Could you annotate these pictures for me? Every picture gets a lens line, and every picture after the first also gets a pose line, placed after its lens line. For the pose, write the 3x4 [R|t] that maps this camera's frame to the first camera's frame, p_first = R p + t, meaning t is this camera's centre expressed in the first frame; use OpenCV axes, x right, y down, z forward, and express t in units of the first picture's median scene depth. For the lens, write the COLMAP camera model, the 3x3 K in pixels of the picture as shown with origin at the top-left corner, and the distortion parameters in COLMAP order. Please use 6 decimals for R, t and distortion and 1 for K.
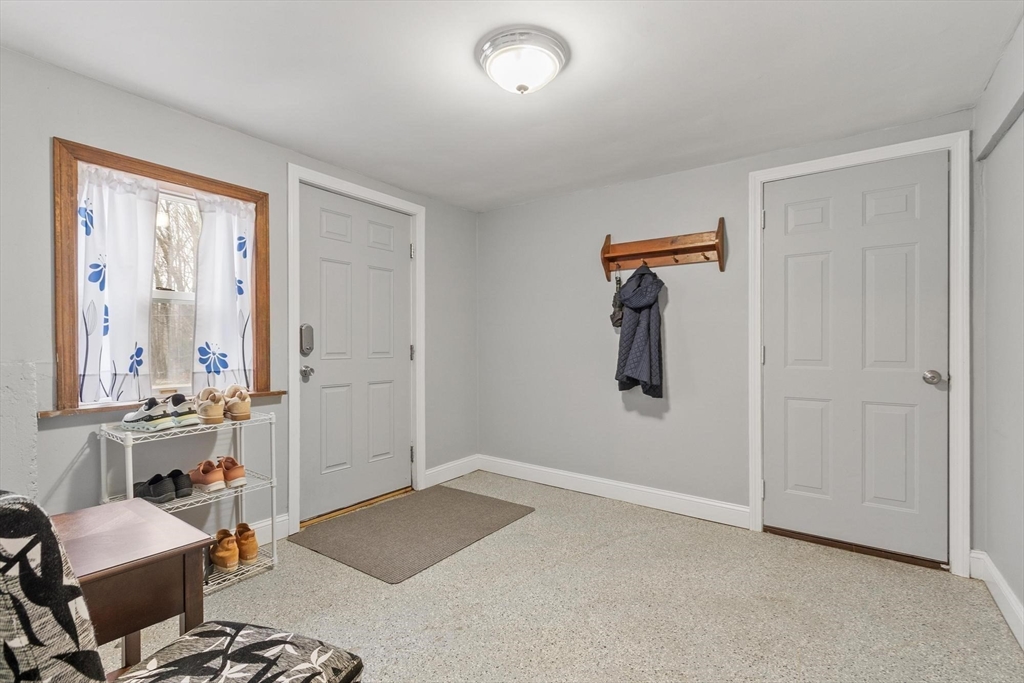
lens RADIAL K [[471.7, 0, 513.8], [0, 471.7, 345.4], [0, 0, 1]] dist [0.001536, 0.000298]
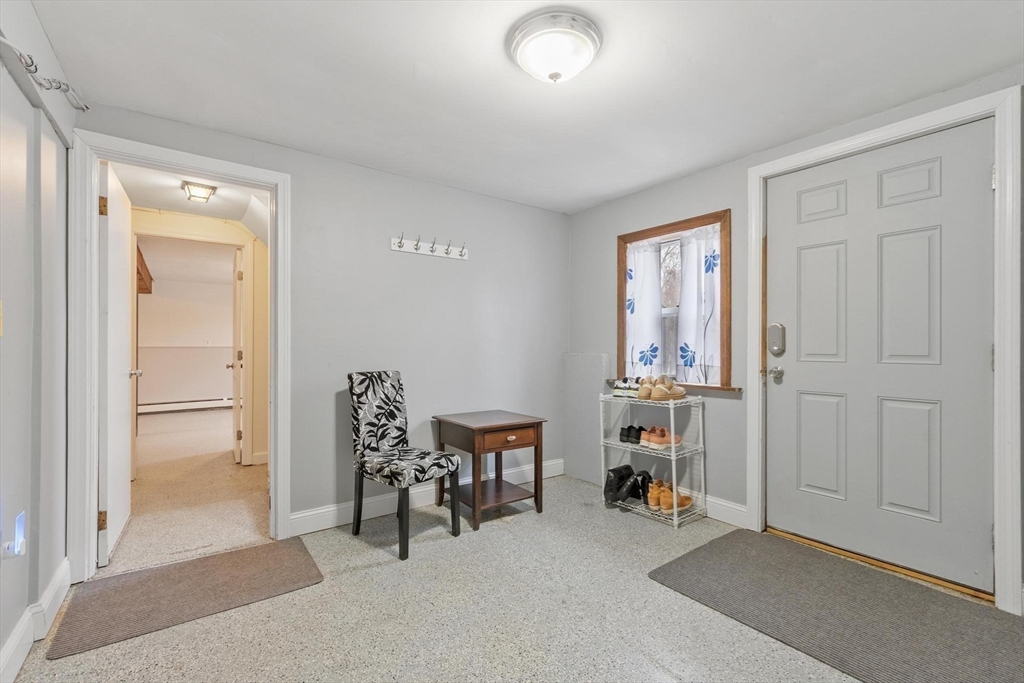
lens RADIAL K [[445.7, 0, 513.3], [0, 445.7, 344.9], [0, 0, 1]] dist [0.001263, -0.000108]
pose [[-0.300958, -0.003360, -0.953631, 0.687718], [-0.002668, 0.999993, -0.002682, 0.003618], [0.953634, 0.001737, -0.300965, 0.905629]]
